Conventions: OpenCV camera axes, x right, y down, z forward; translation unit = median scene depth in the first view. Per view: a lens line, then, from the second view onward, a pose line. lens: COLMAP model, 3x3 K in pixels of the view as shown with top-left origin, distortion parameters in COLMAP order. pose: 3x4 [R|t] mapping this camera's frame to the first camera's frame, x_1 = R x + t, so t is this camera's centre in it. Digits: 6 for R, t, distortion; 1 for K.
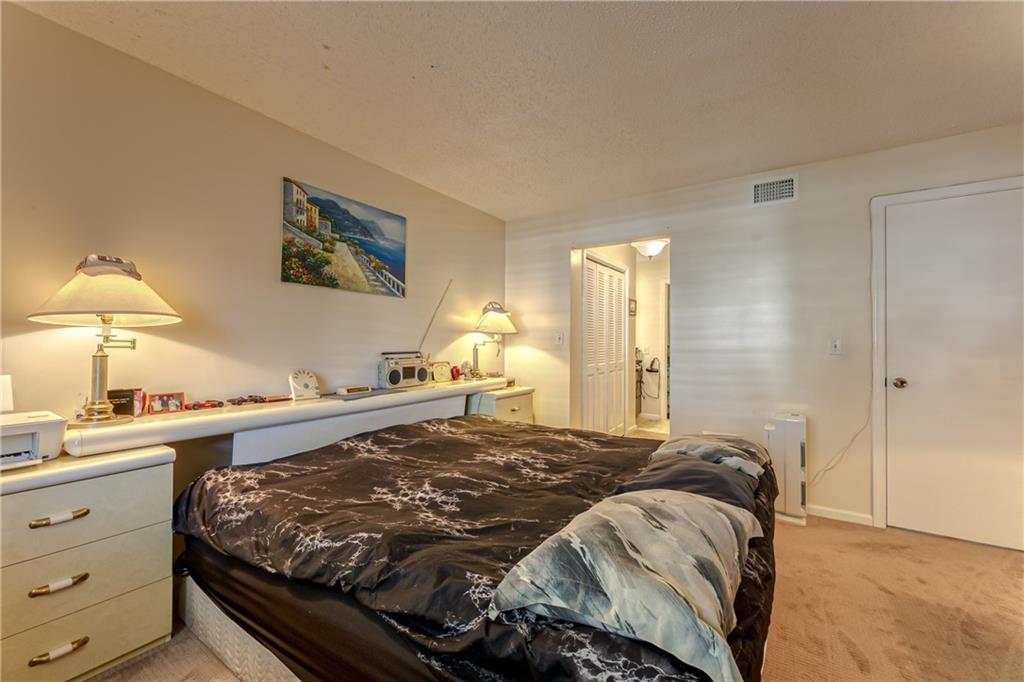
lens RADIAL K [[406.8, 0, 512.0], [0, 406.8, 341.0], [0, 0, 1]] dist [0.002026, 0.000291]
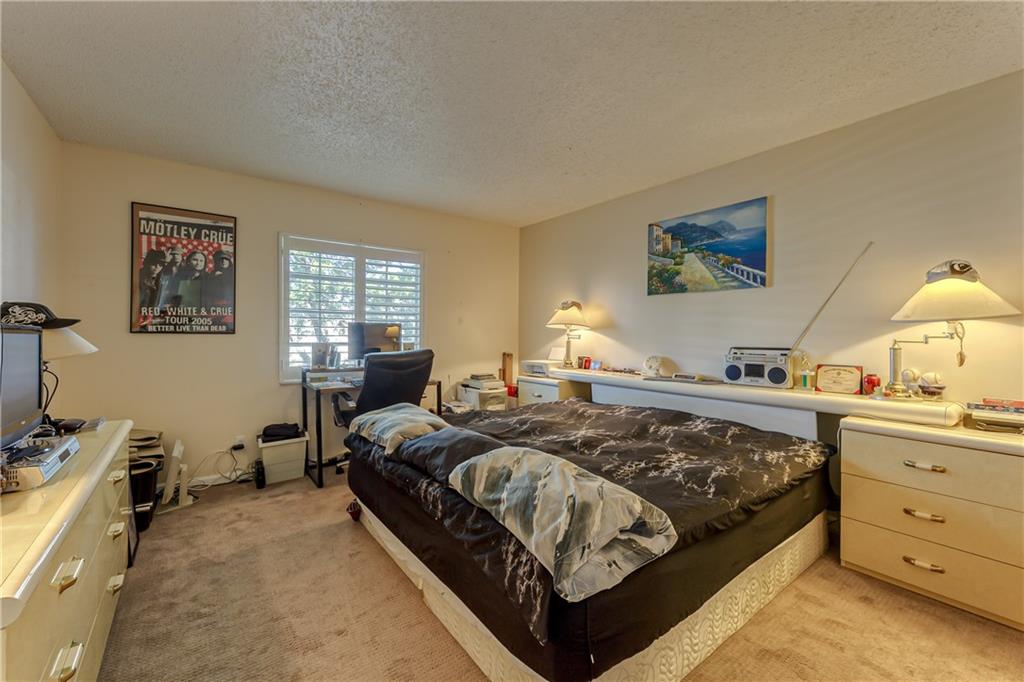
lens RADIAL K [[406.8, 0, 512.0], [0, 406.8, 341.0], [0, 0, 1]] dist [0.002026, 0.000291]
pose [[-0.312442, 0.005419, -0.949921, 0.853149], [-0.007372, 0.999940, 0.008129, 0.009904], [0.949908, 0.009542, -0.312384, 0.850531]]
